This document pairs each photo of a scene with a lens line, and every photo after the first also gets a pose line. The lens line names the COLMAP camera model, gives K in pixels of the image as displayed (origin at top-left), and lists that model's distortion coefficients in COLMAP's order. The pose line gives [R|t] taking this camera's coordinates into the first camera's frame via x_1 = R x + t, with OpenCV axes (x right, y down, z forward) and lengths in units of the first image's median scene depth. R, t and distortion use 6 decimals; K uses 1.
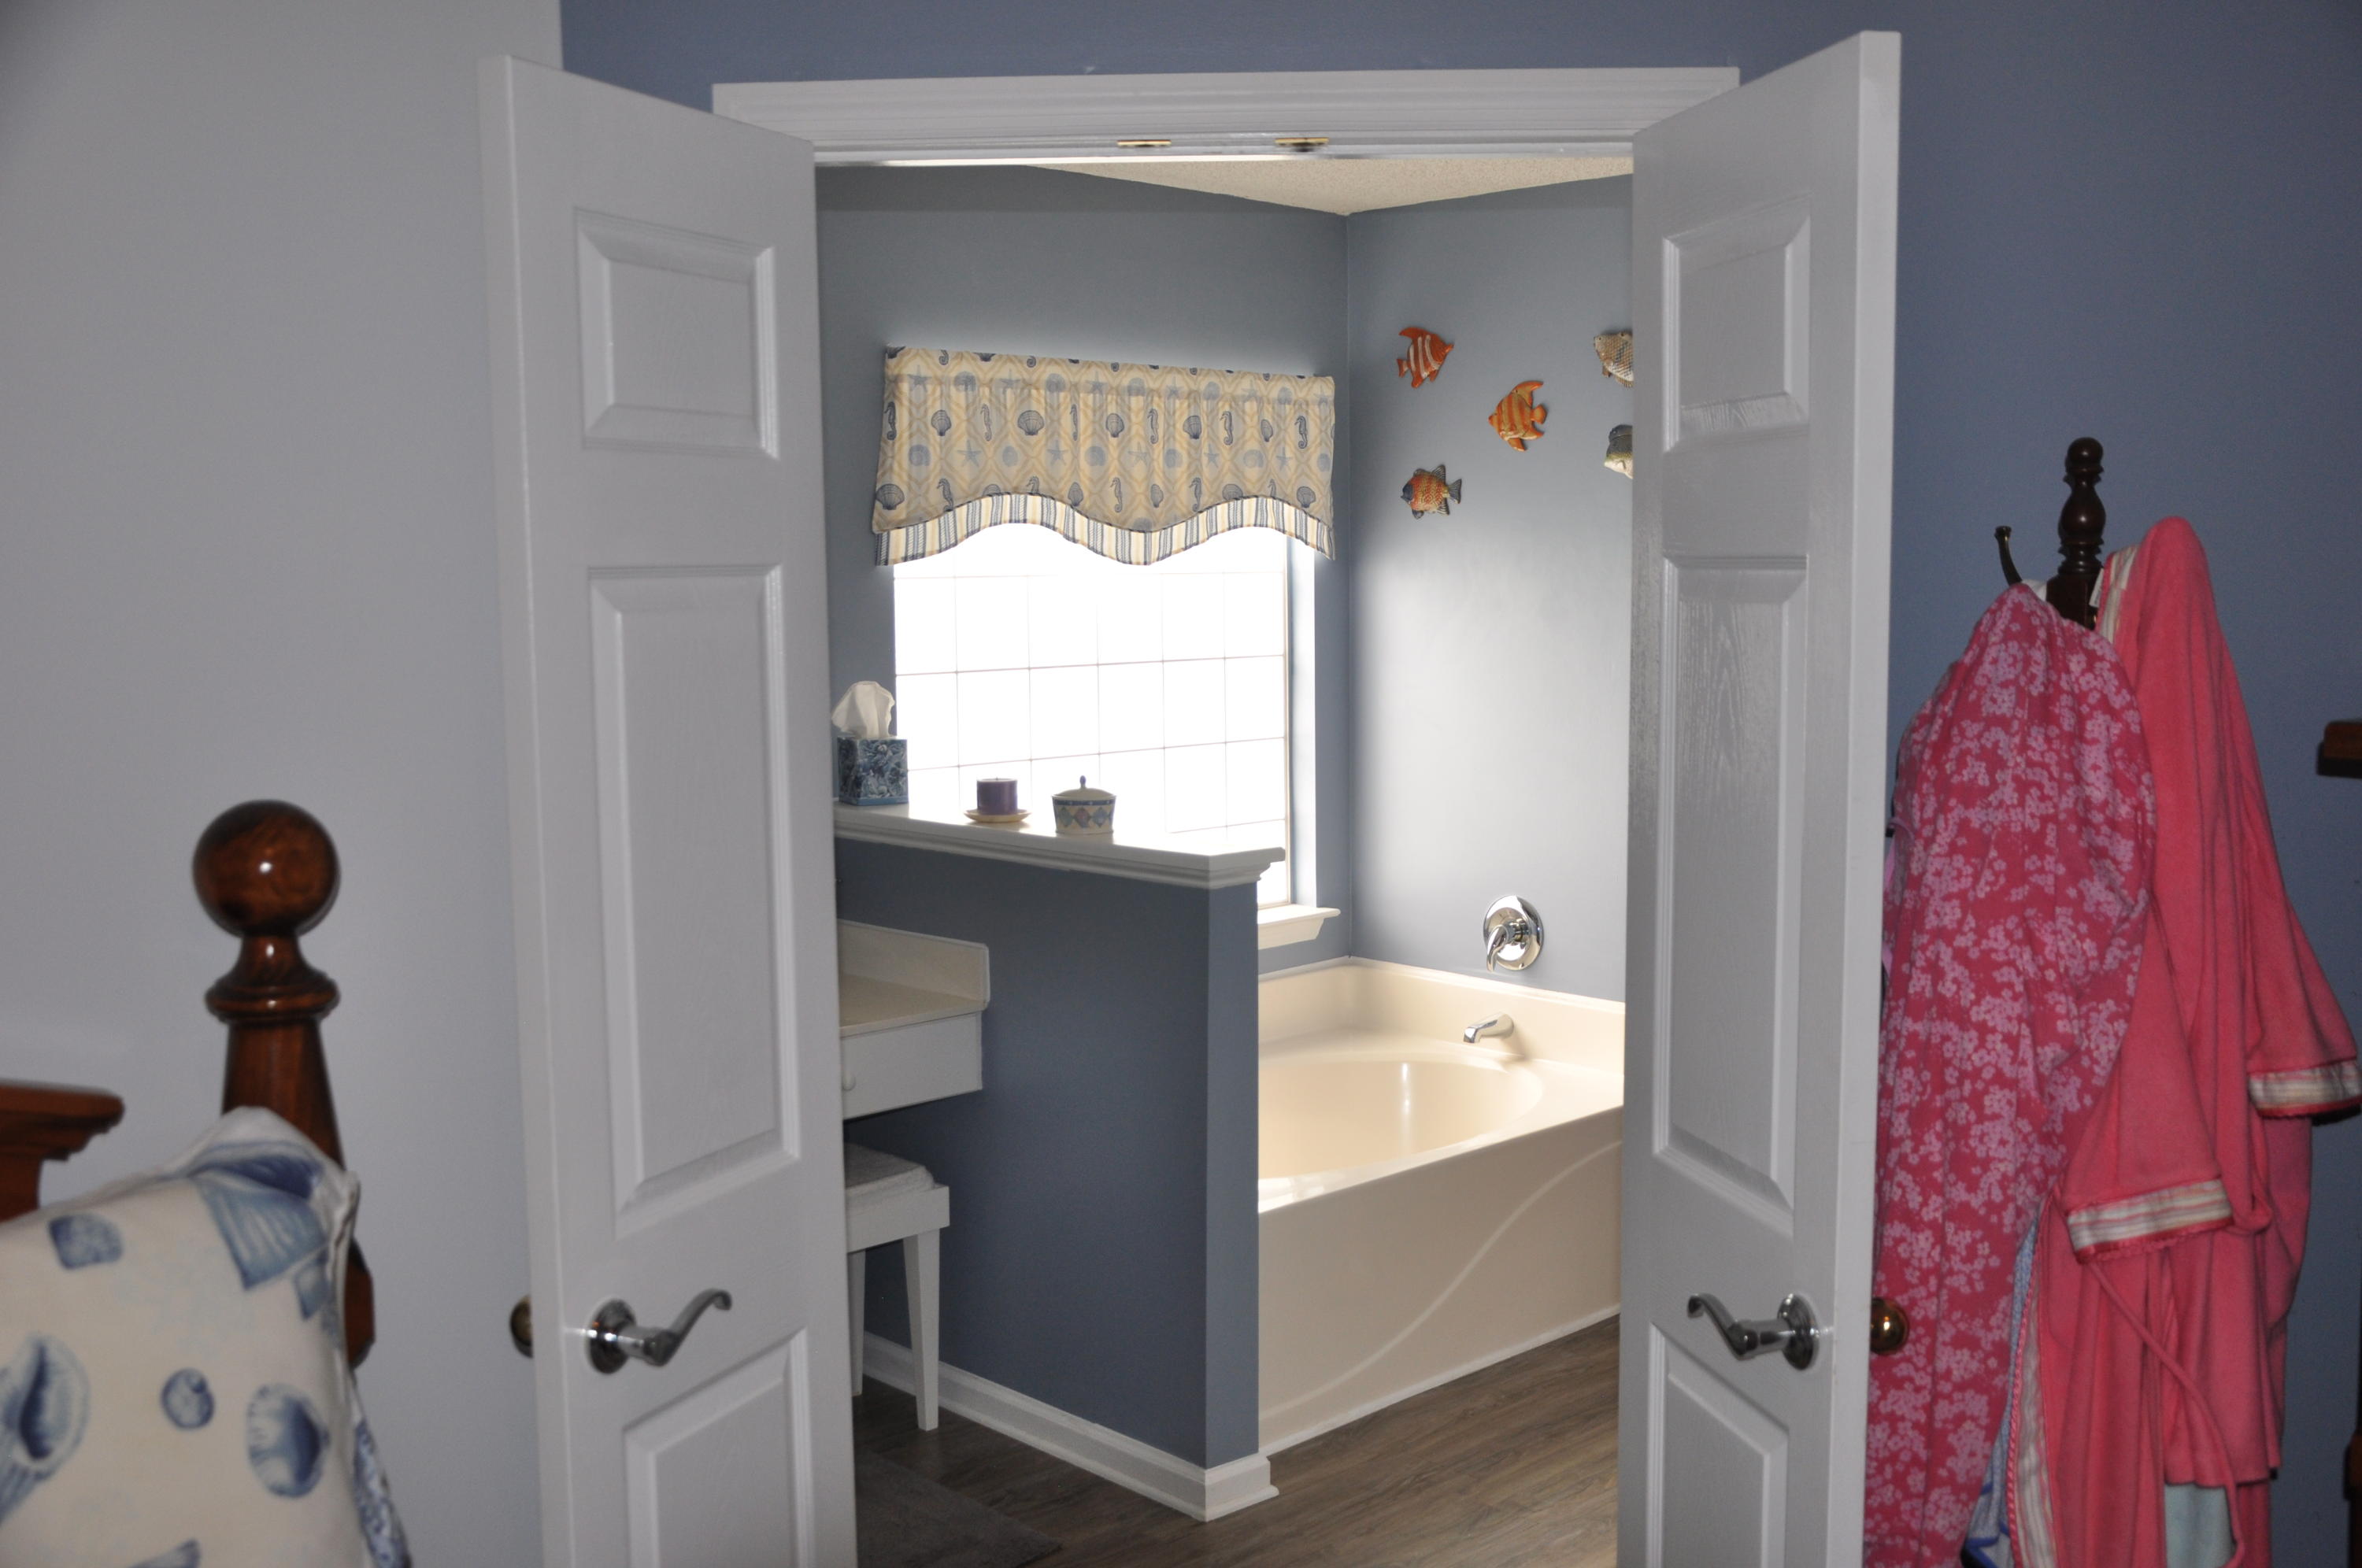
lens RADIAL K [[2249.3, 0, 1199.1], [0, 2249.3, 804.4], [0, 0, 1]] dist [0.008470, 0.000000]
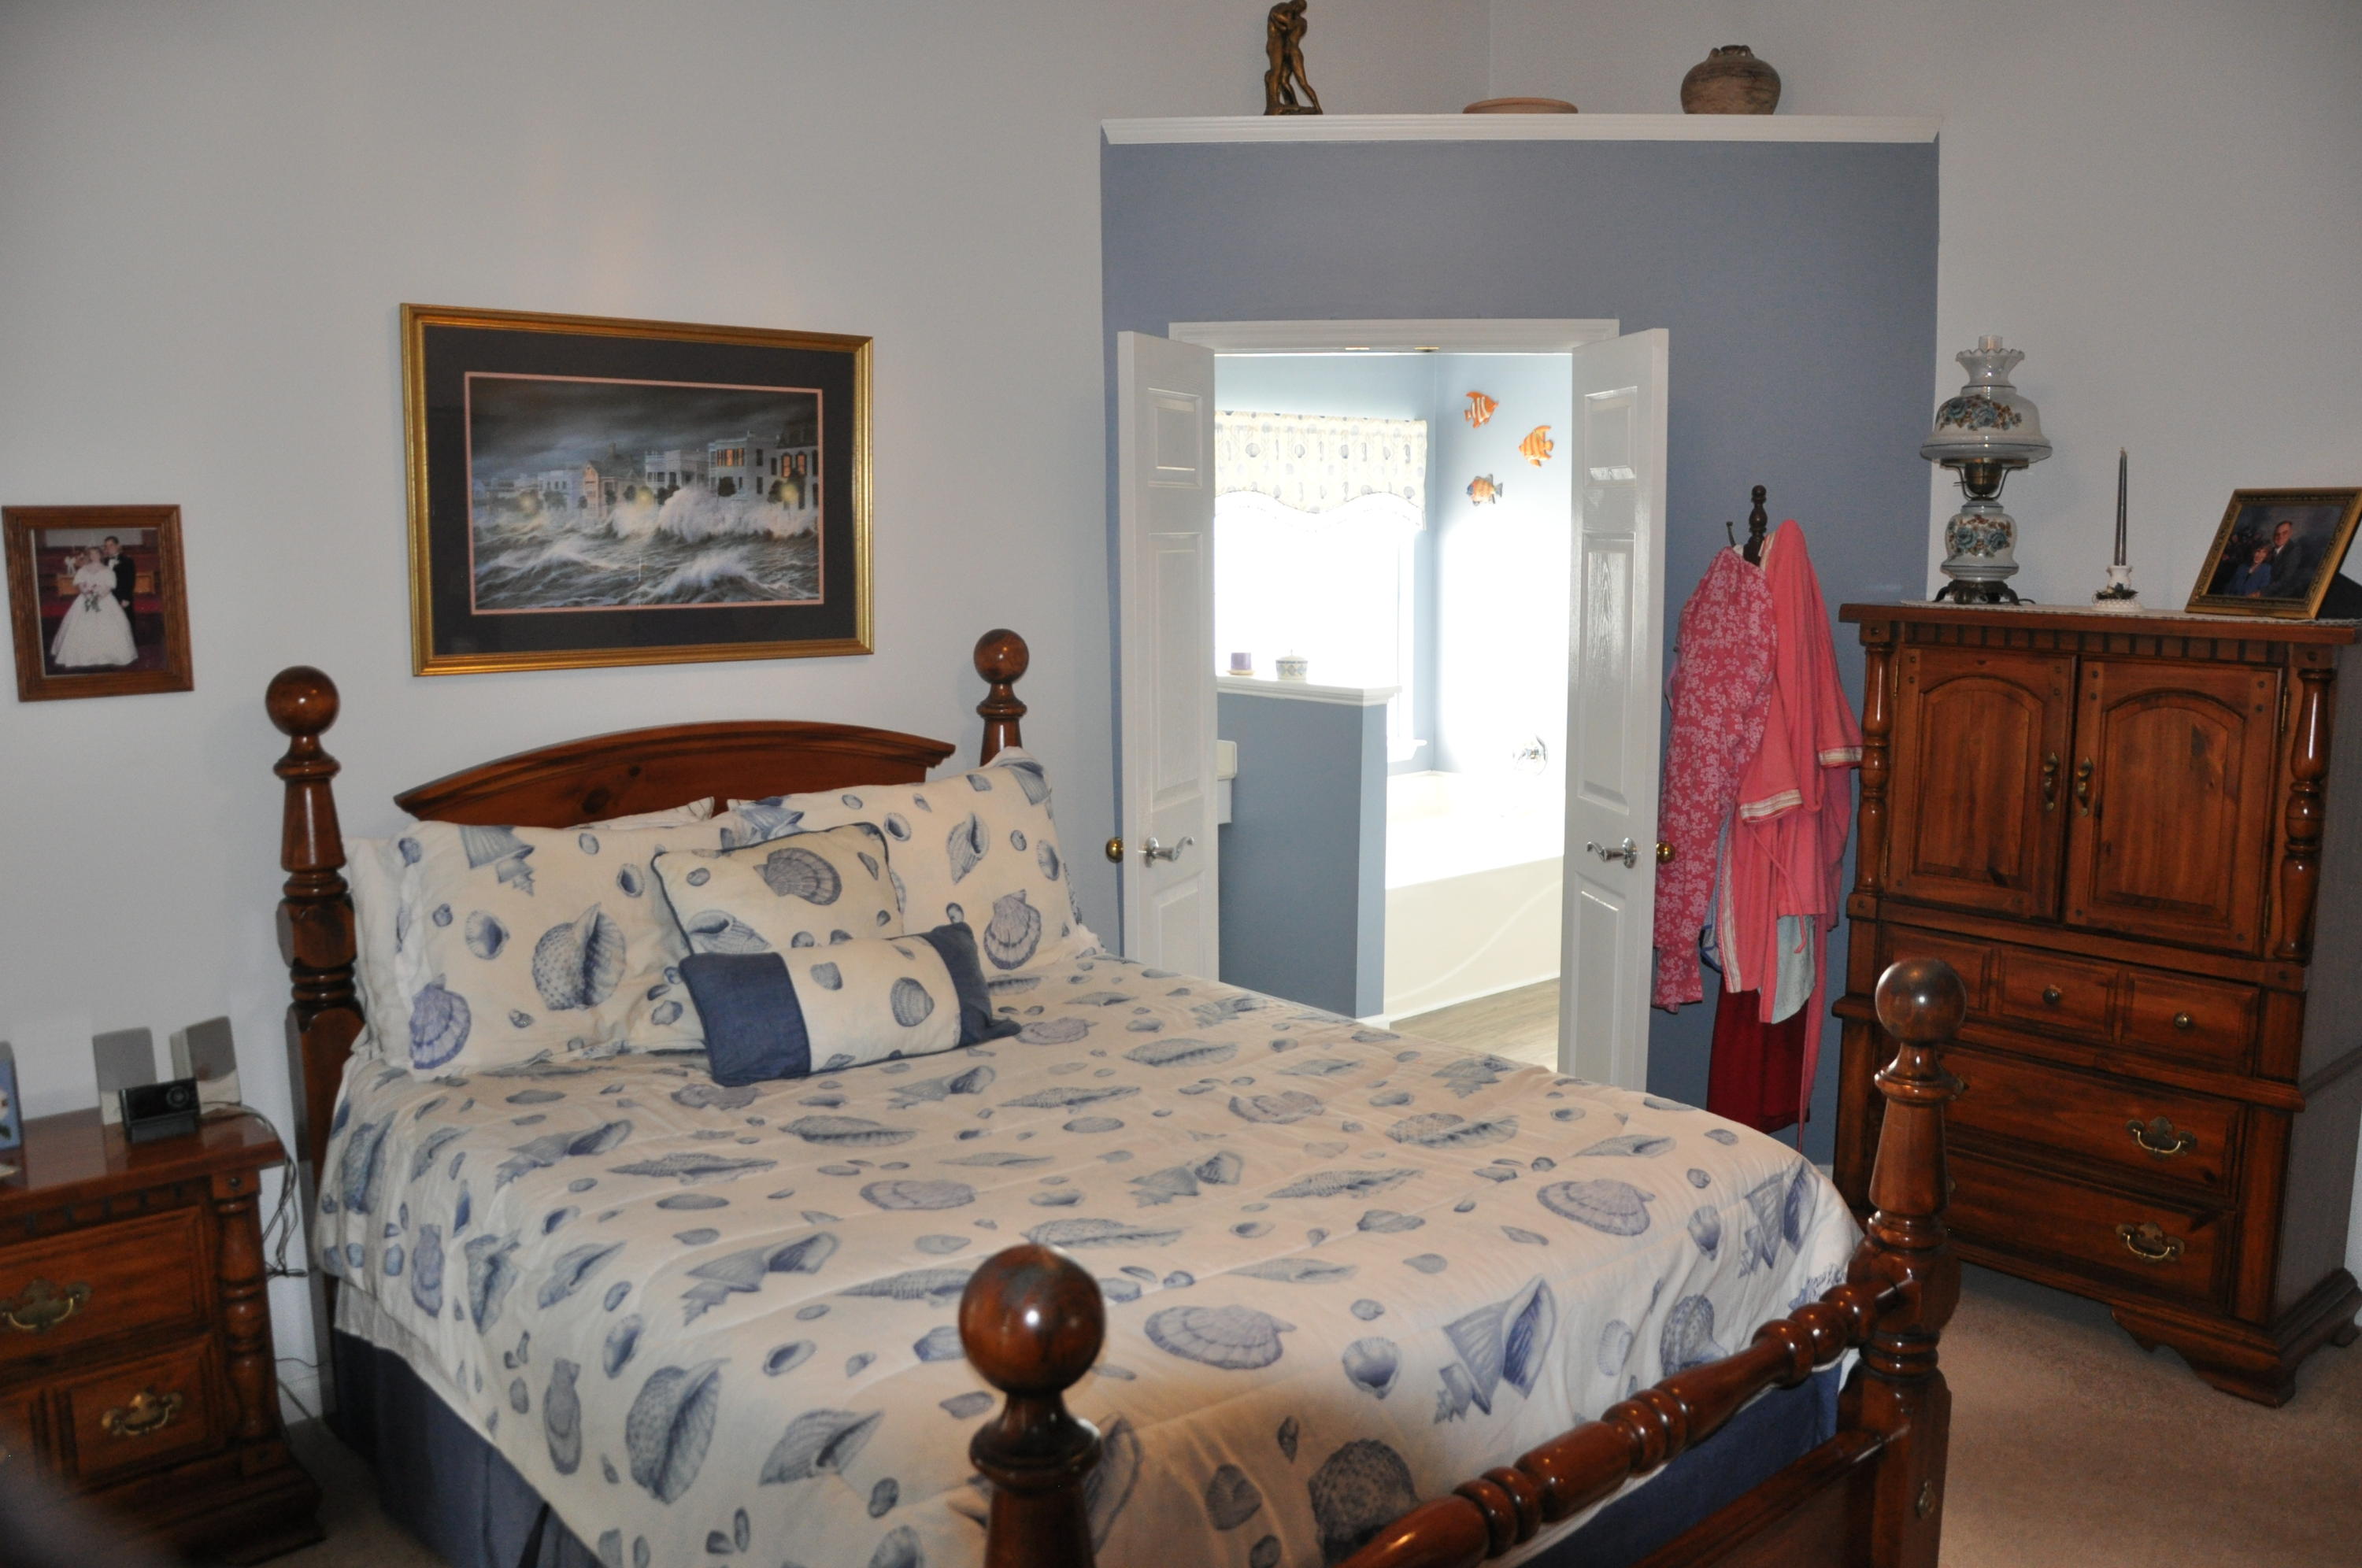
lens RADIAL K [[1837.0, 0, 1189.8], [0, 1837.0, 771.3], [0, 0, 1]] dist [-0.136738, 0.084453]
pose [[0.998354, 0.011731, -0.056132, -0.096777], [-0.010318, 0.999624, 0.025386, 0.099724], [0.056408, -0.024765, 0.998101, -0.976937]]
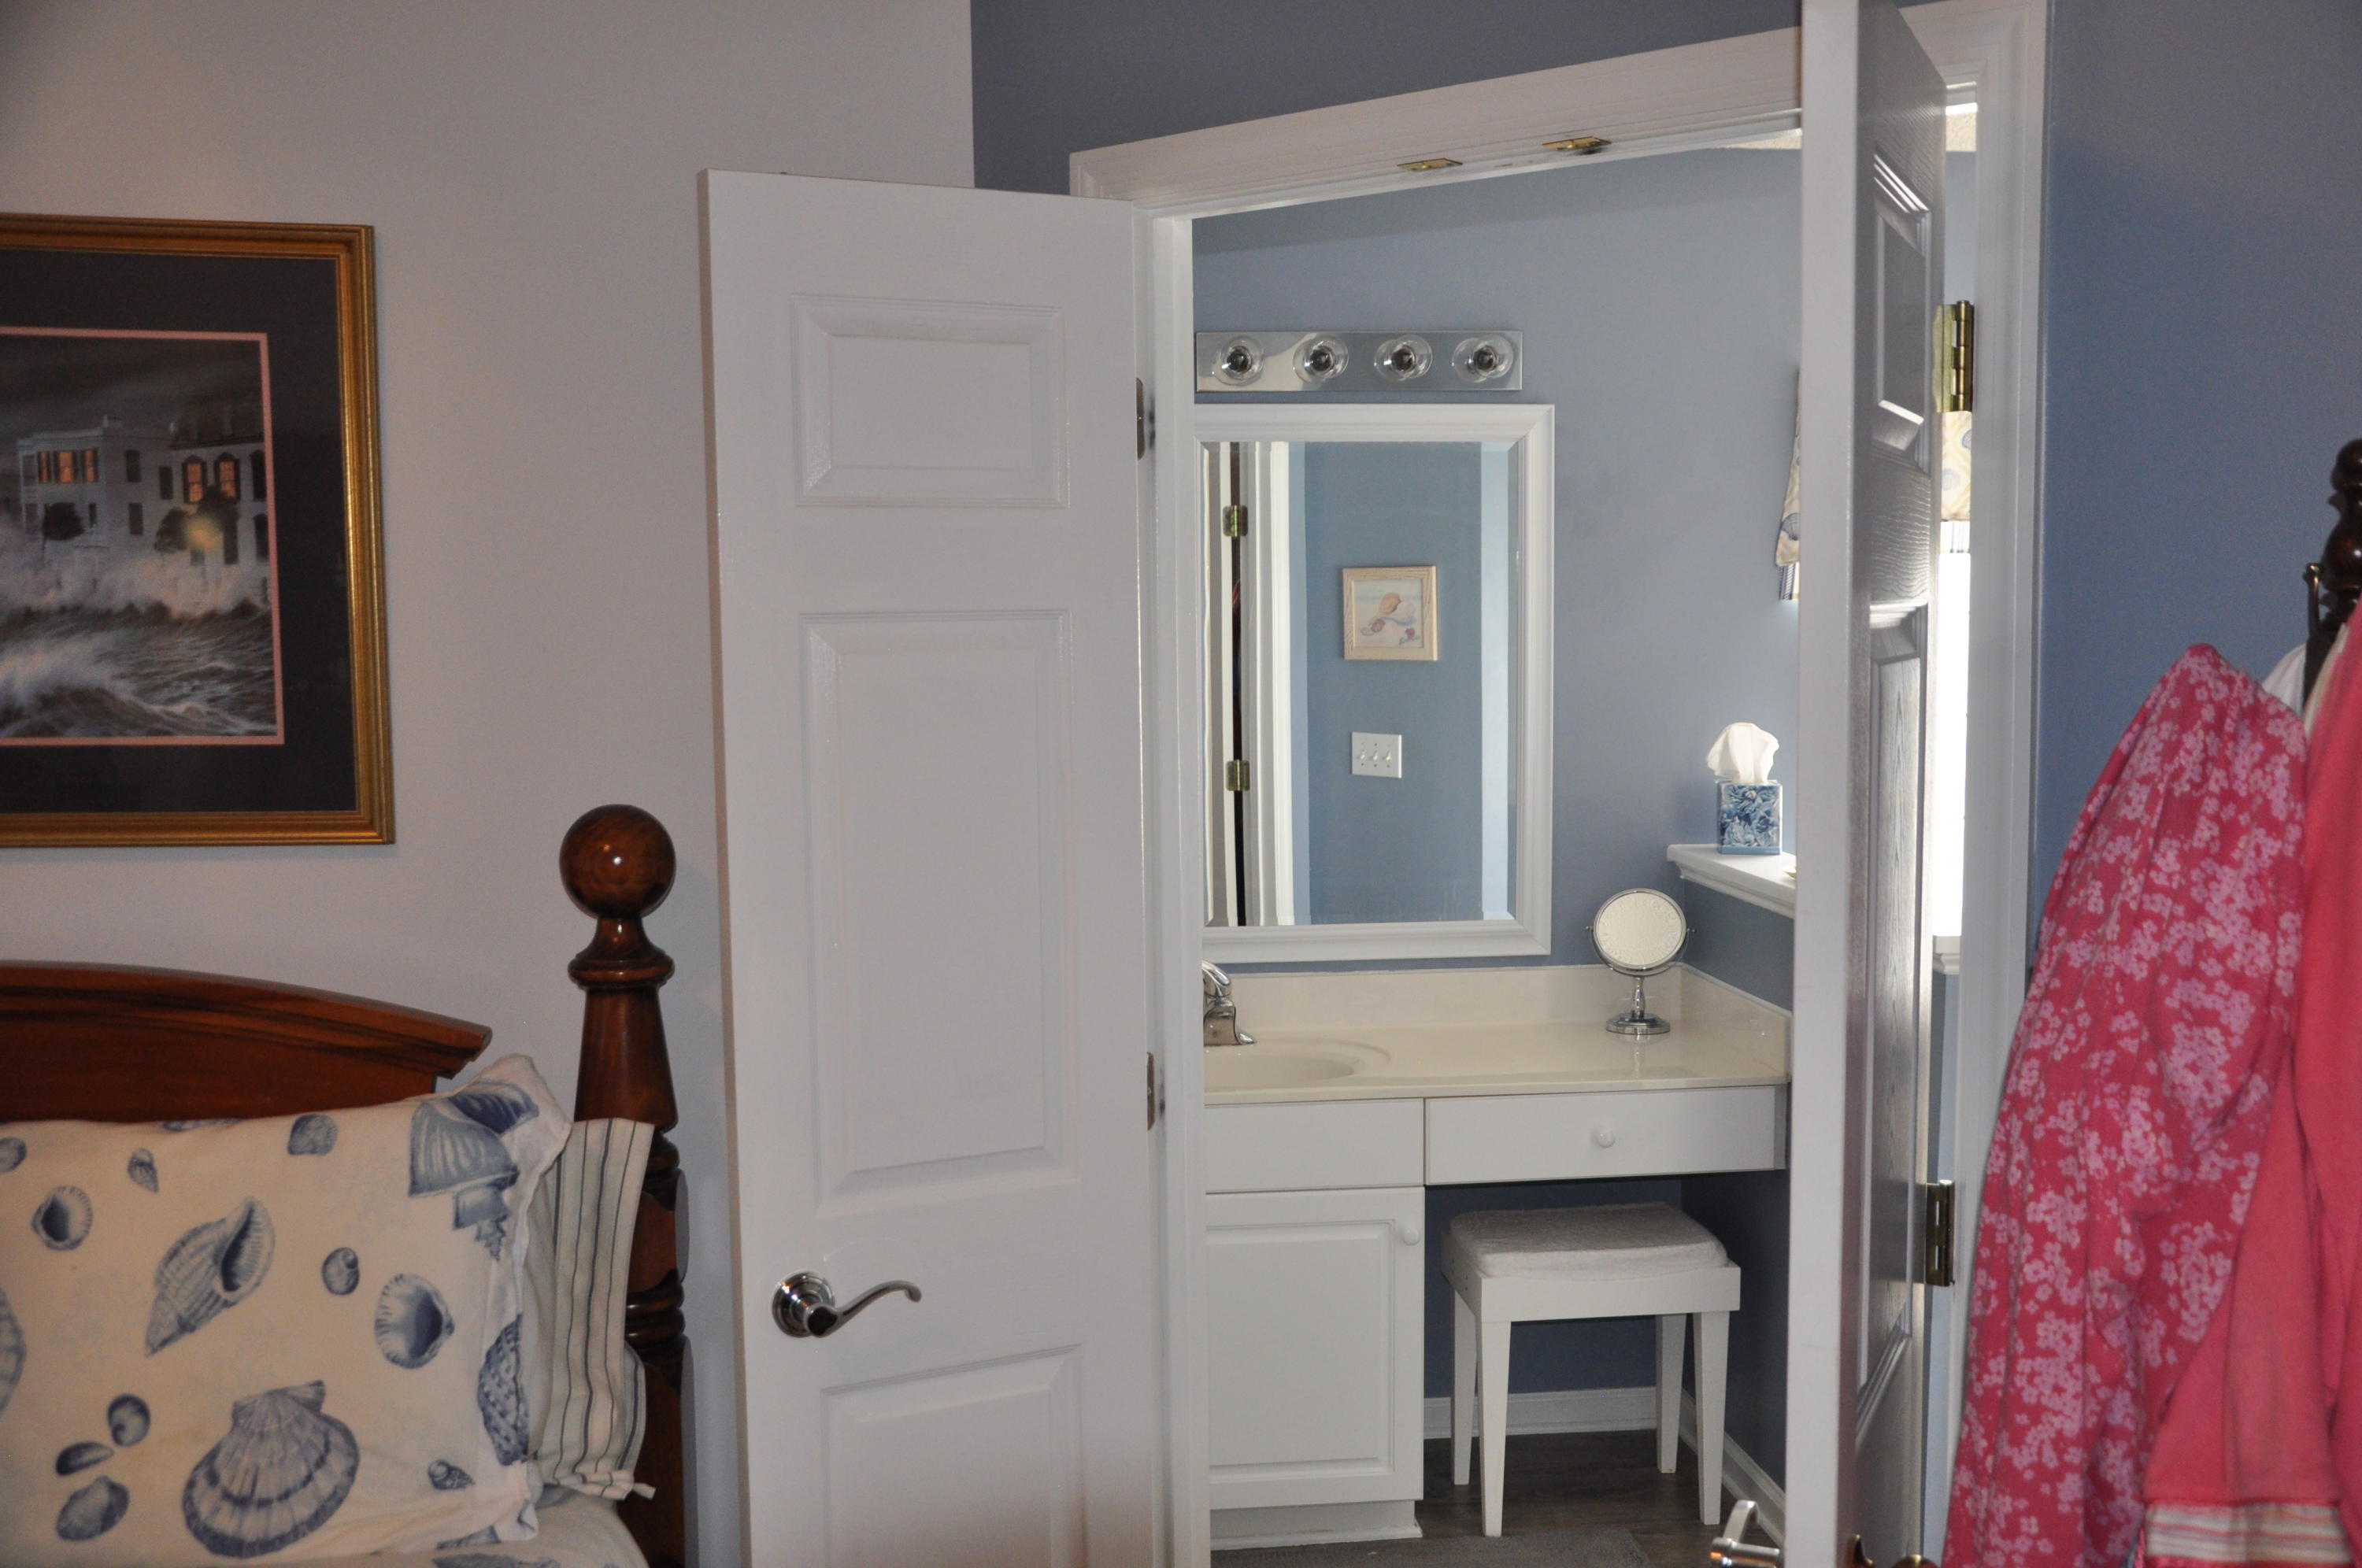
lens RADIAL K [[2308.0, 0, 1206.4], [0, 2308.0, 791.2], [0, 0, 1]] dist [-0.008082, 0.000000]
pose [[0.793196, 0.052220, -0.606724, 0.577522], [-0.063363, 0.997986, 0.003060, -0.032352], [0.605662, 0.036017, 0.794907, 0.209105]]
